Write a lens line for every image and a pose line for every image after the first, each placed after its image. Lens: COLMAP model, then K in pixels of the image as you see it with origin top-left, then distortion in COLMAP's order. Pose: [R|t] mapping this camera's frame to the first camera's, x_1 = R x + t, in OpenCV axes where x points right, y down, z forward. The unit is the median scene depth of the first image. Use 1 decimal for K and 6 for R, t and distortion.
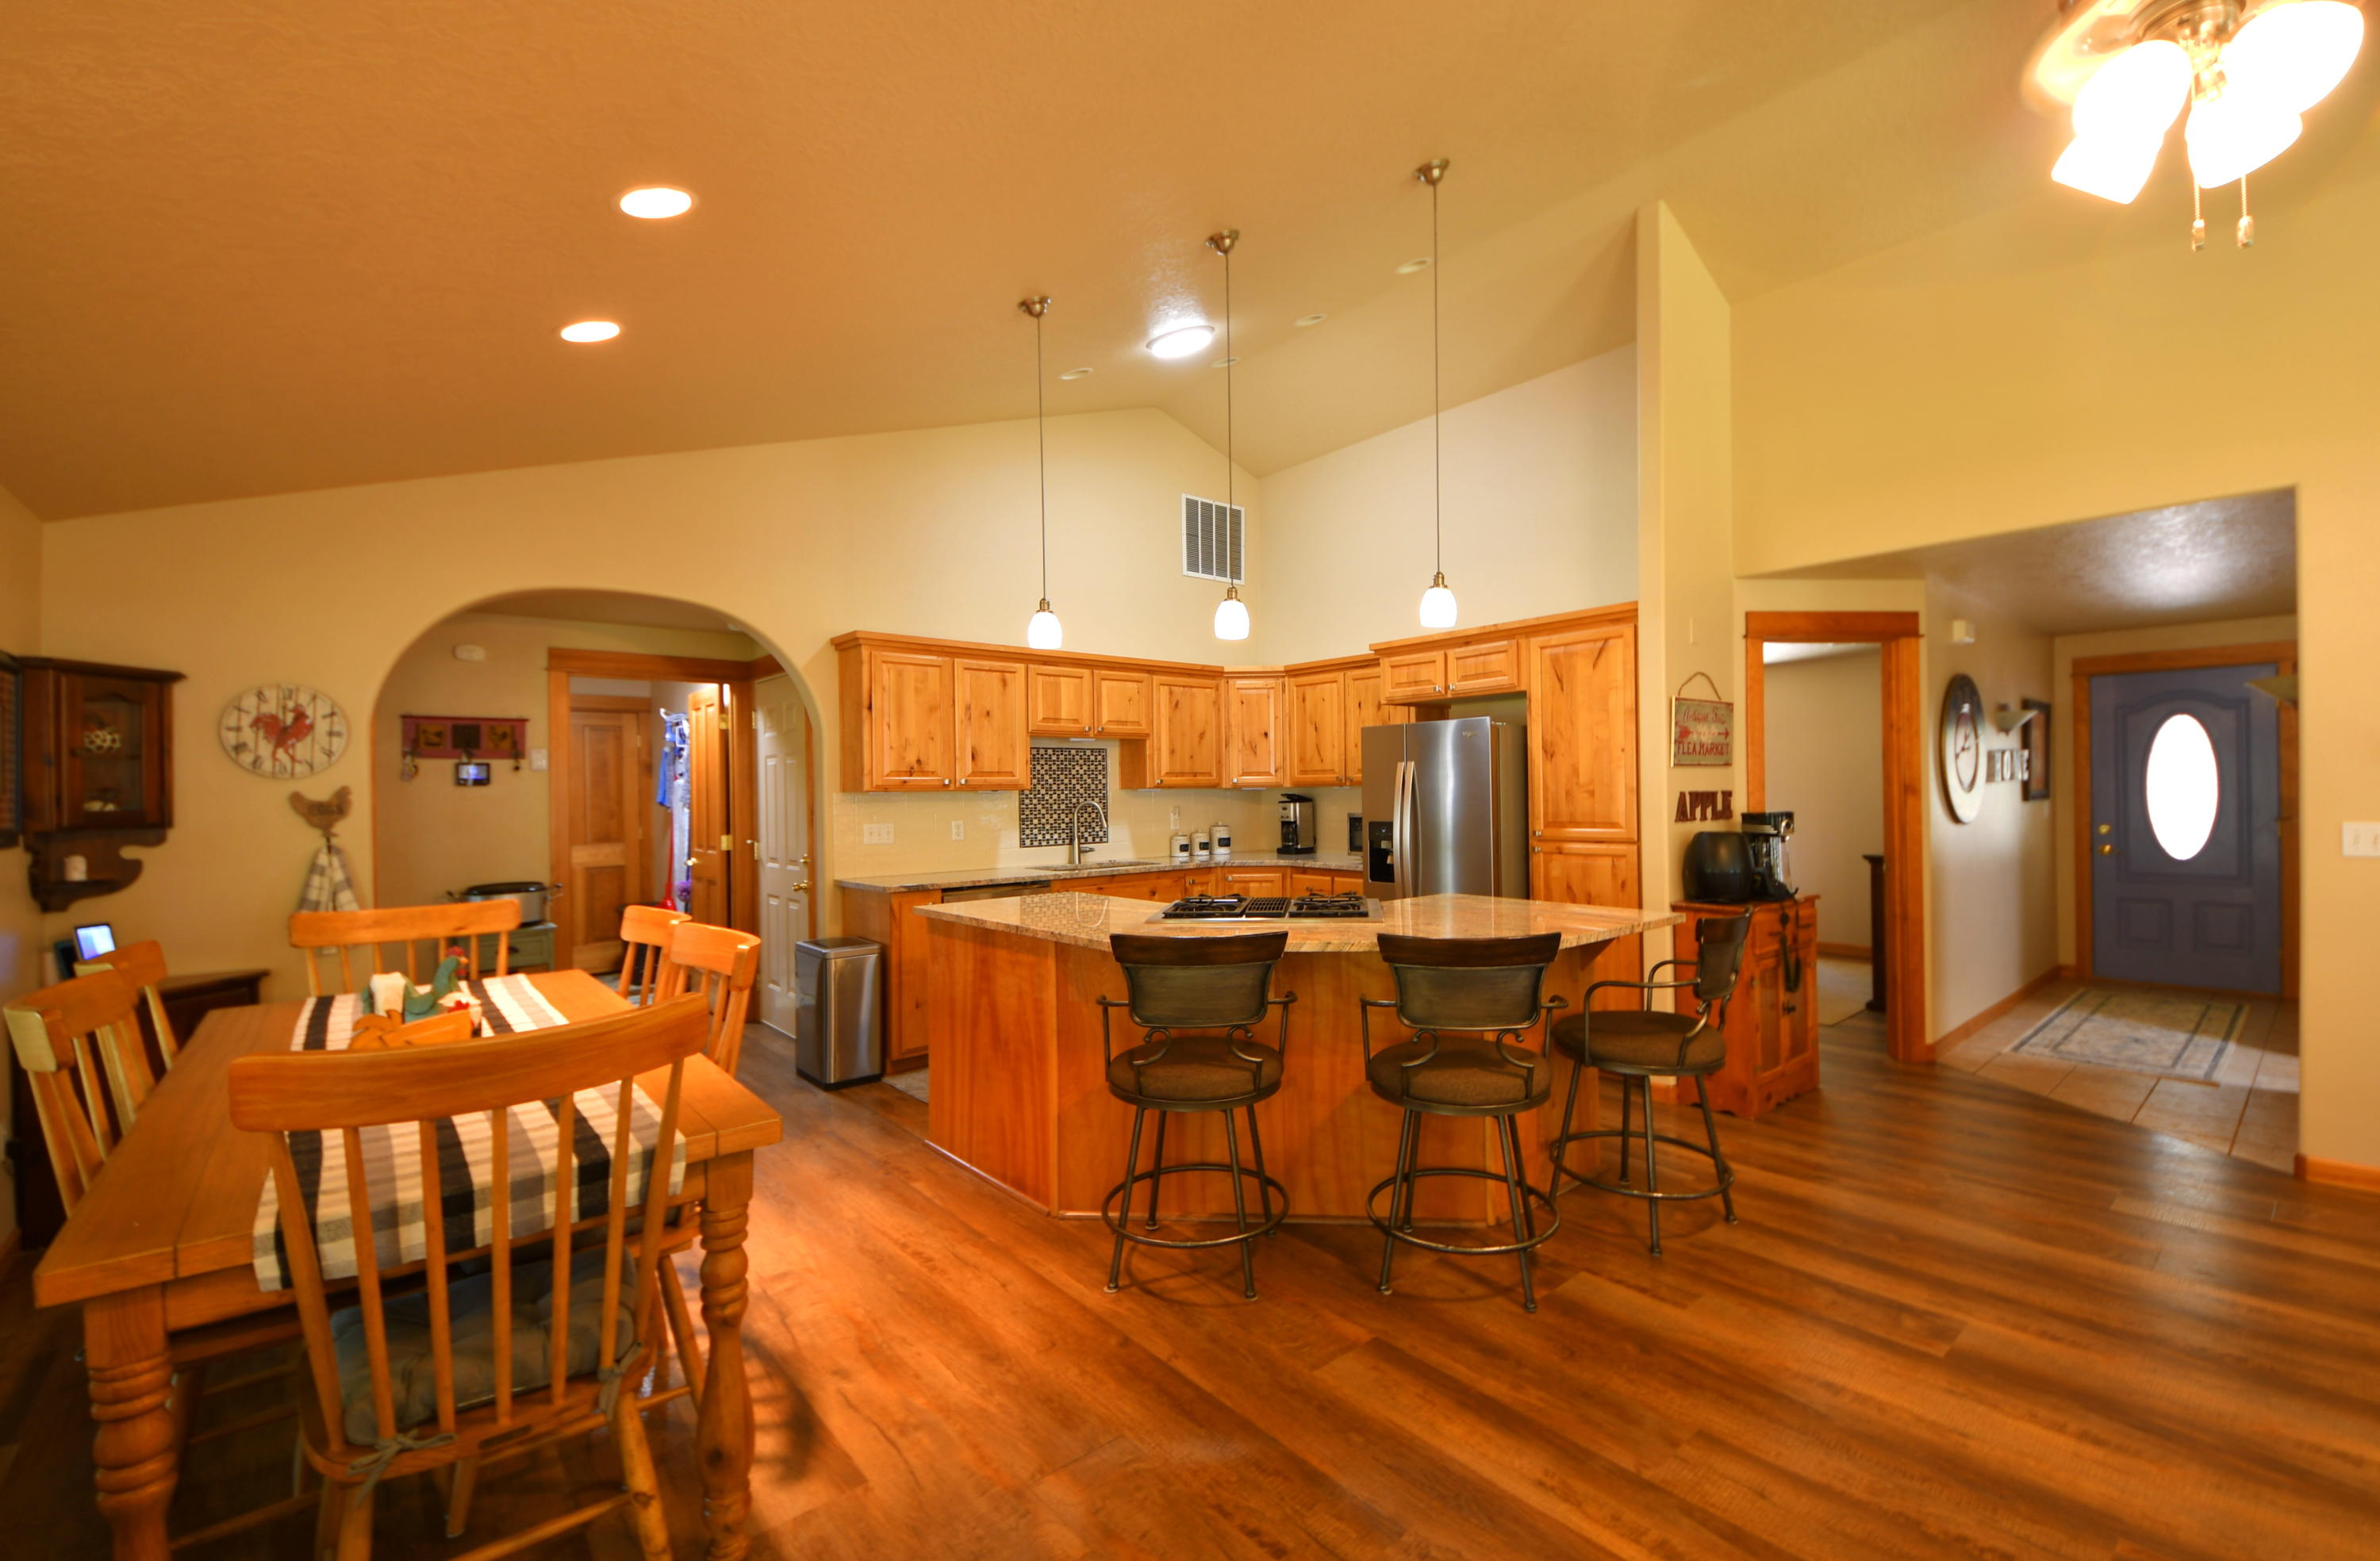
lens RADIAL K [[979.3, 0, 1267.6], [0, 979.3, 787.9], [0, 0, 1]] dist [0.016861, -0.017947]
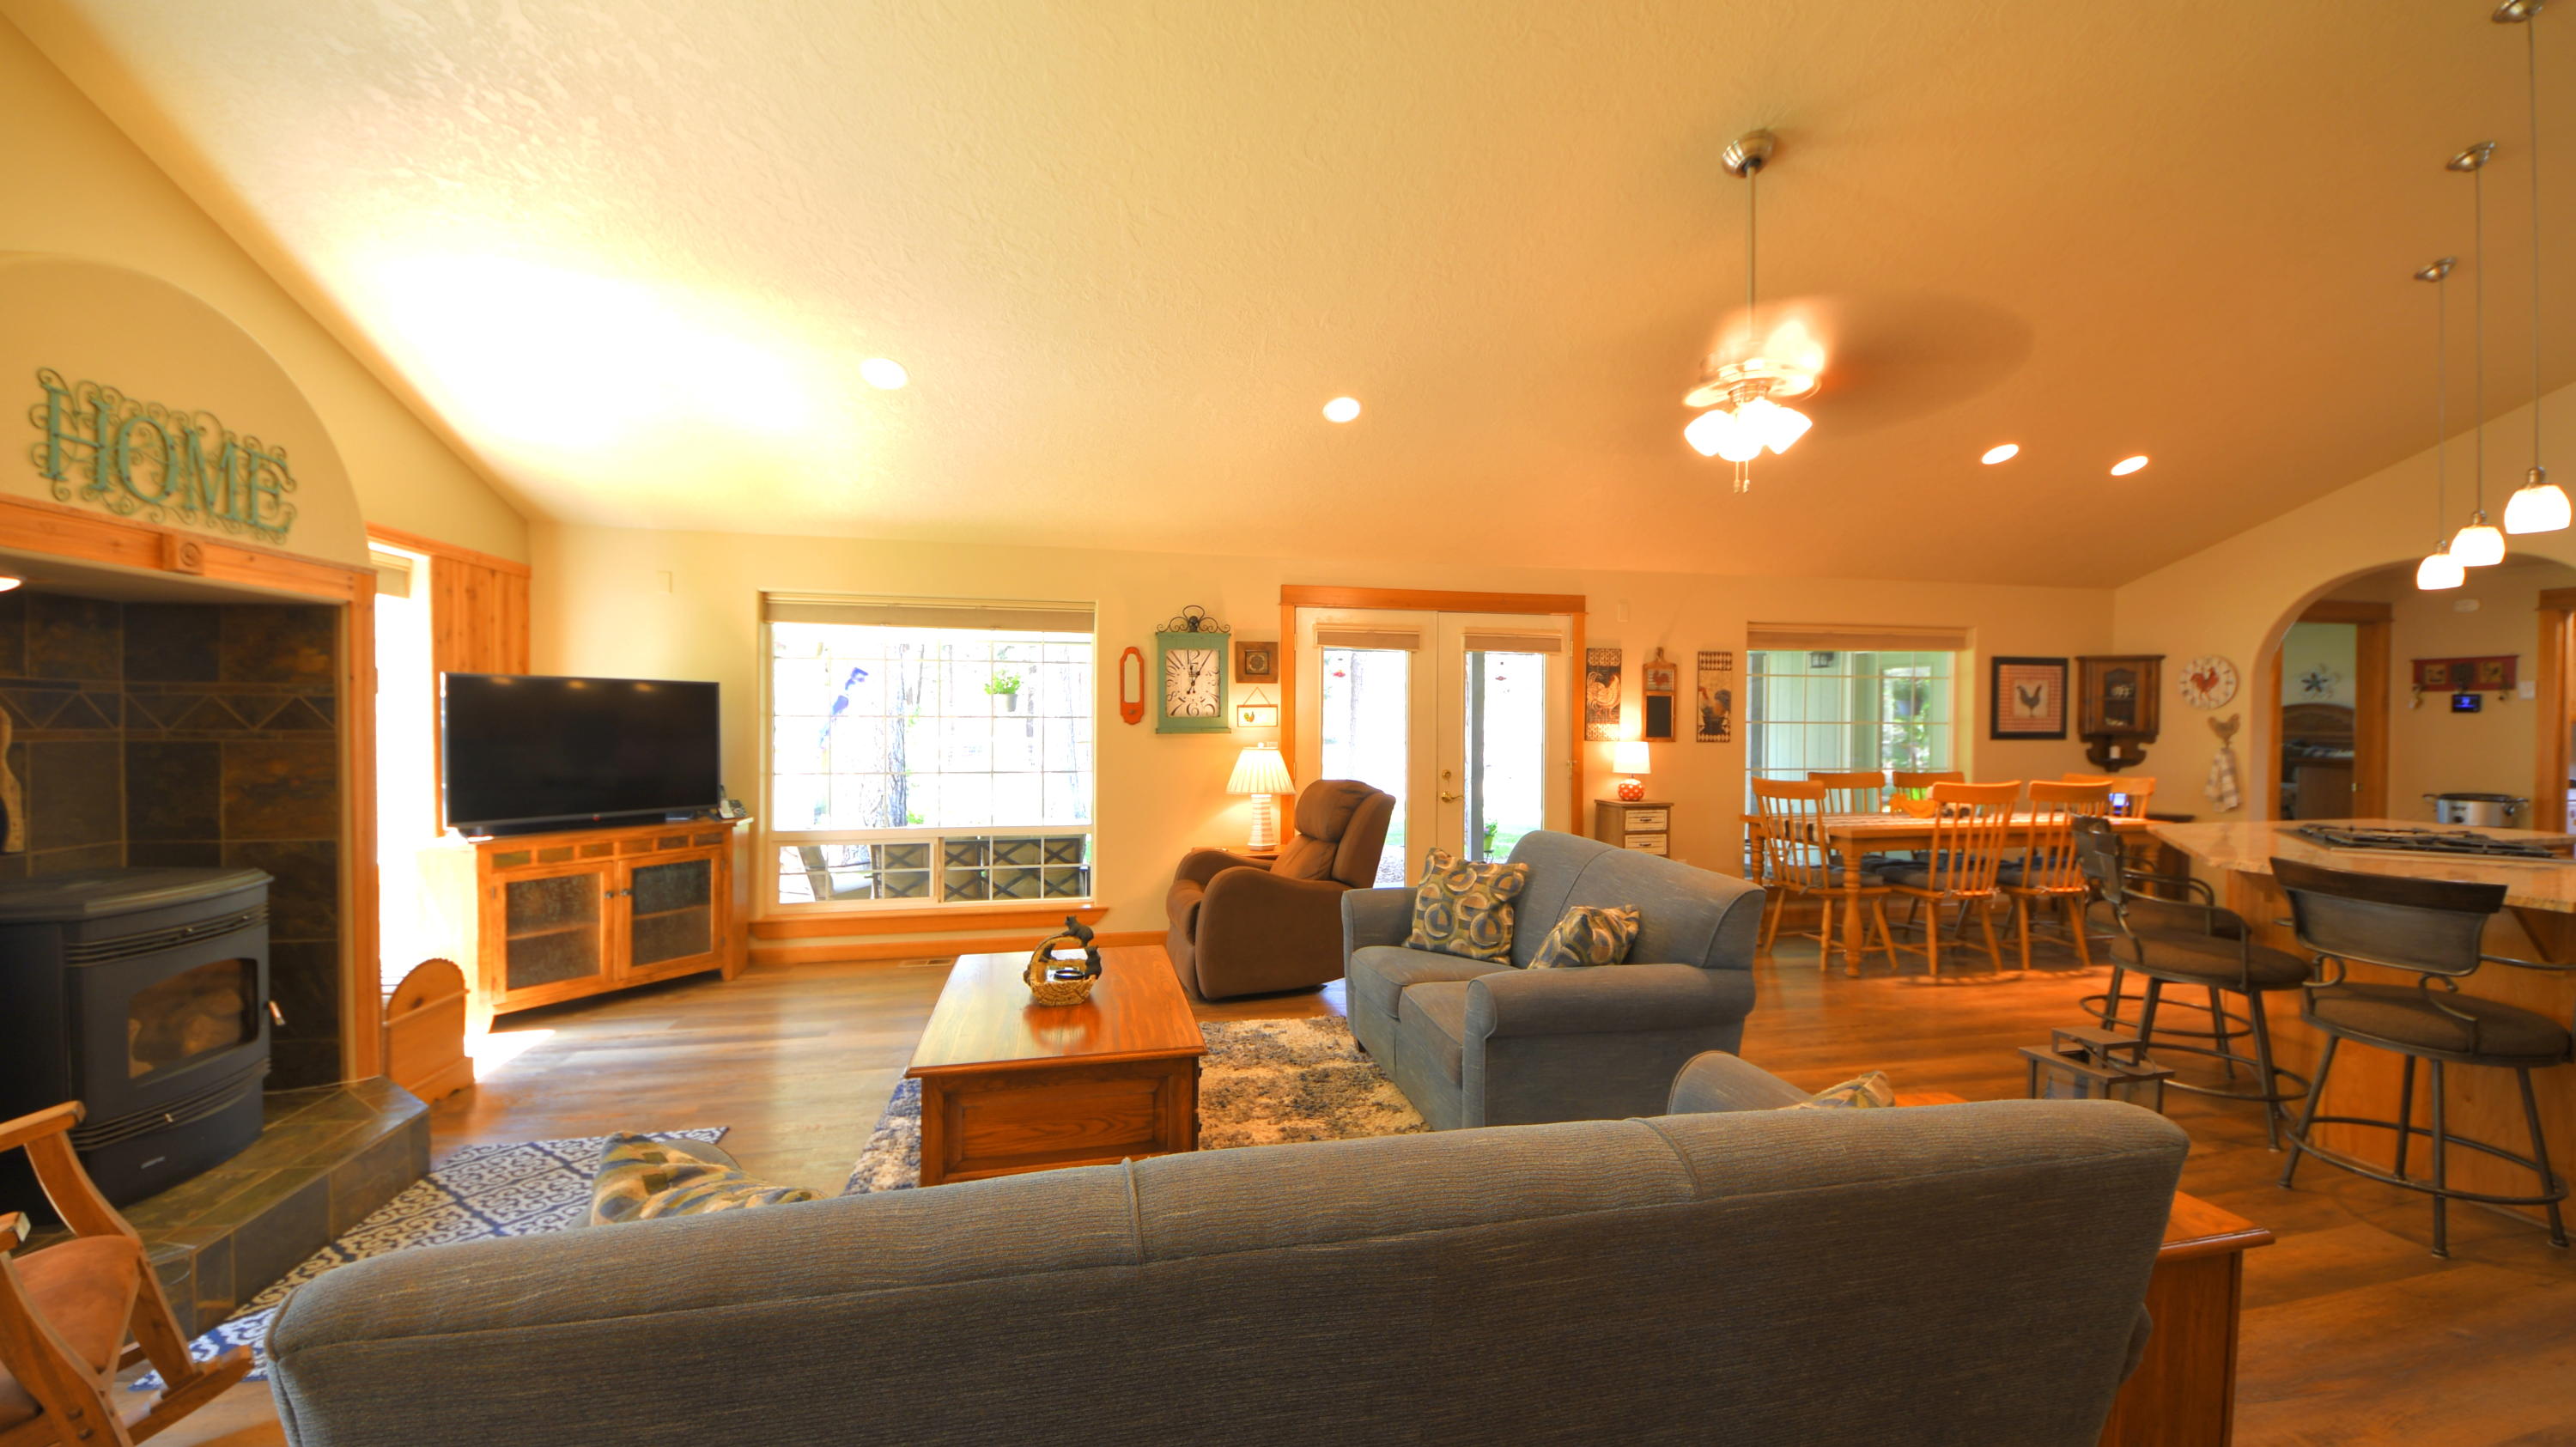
lens RADIAL K [[953.7, 0, 1285.2], [0, 953.7, 730.6], [0, 0, 1]] dist [0.000273, -0.000041]
pose [[-0.522731, 0.022412, -0.852203, 1.017187], [0.003205, 0.999699, 0.024324, -0.014179], [0.852492, 0.009984, -0.522645, 0.369965]]
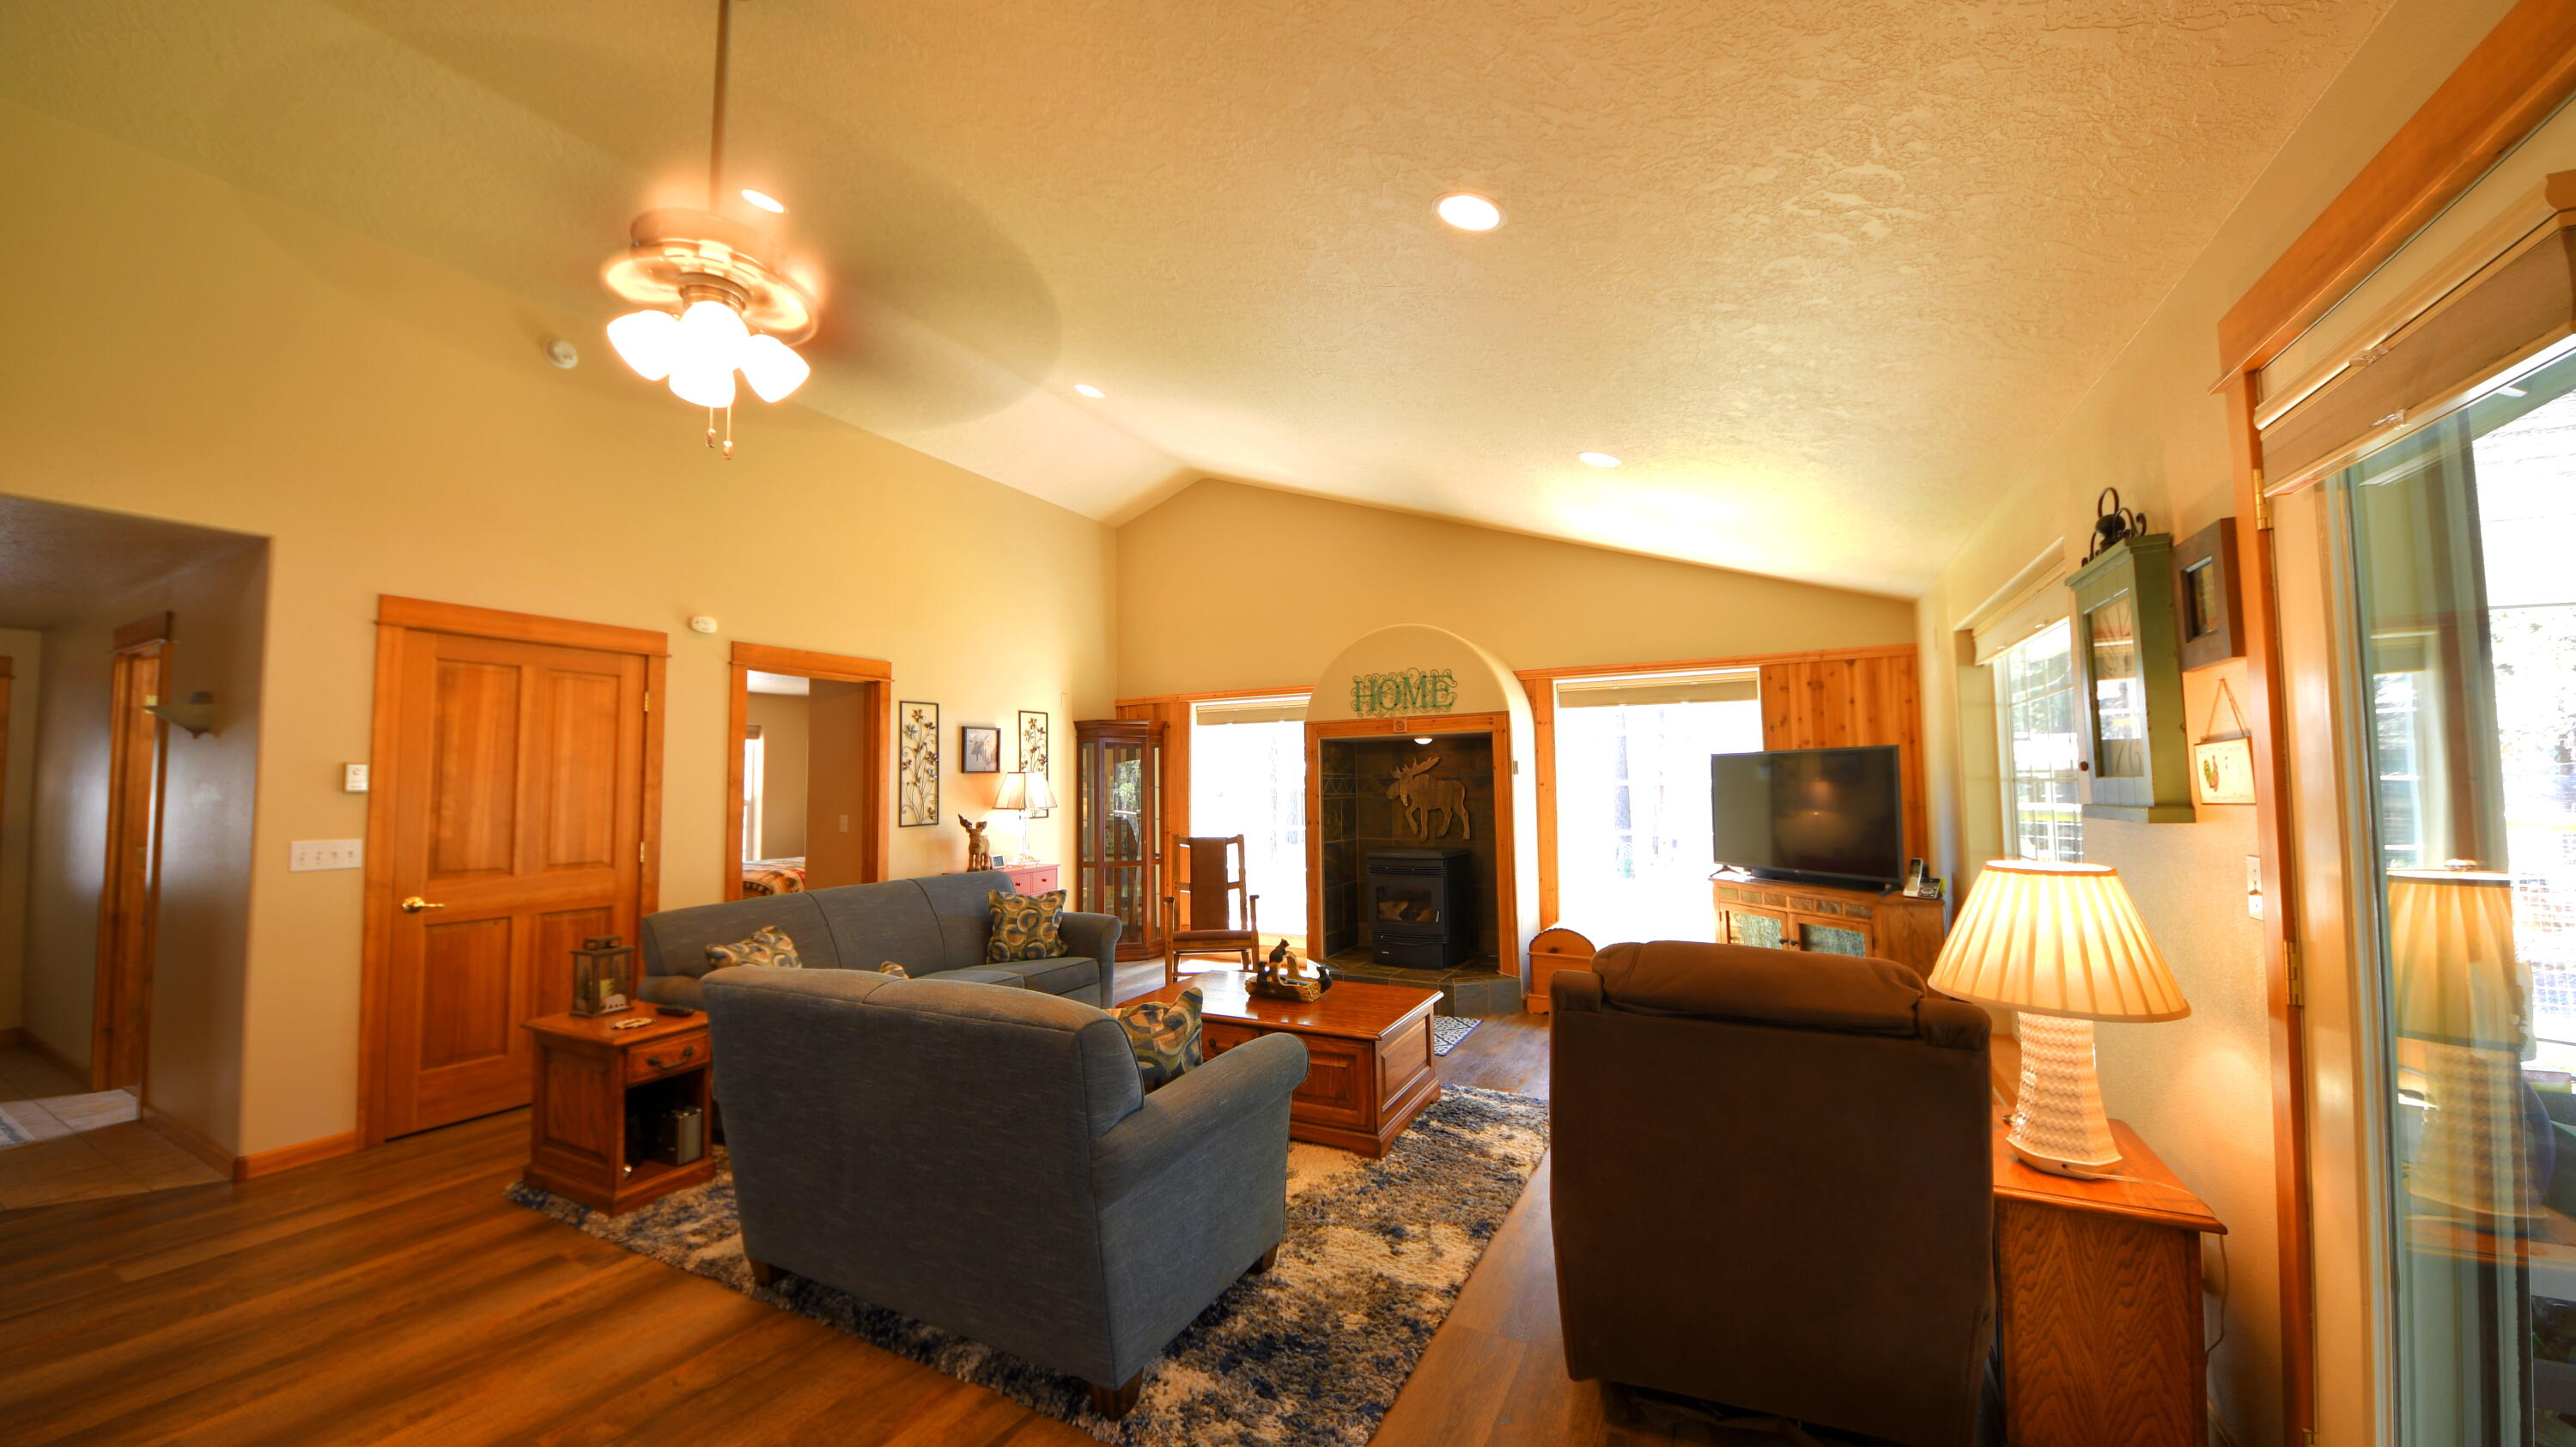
lens RADIAL K [[871.5, 0, 1283.2], [0, 871.5, 784.3], [0, 0, 1]] dist [-0.013368, -0.000048]
pose [[-0.323540, 0.022540, 0.945946, -0.143244], [0.014726, 0.999715, -0.018785, 0.002660], [-0.946100, 0.007853, -0.323779, 0.158711]]
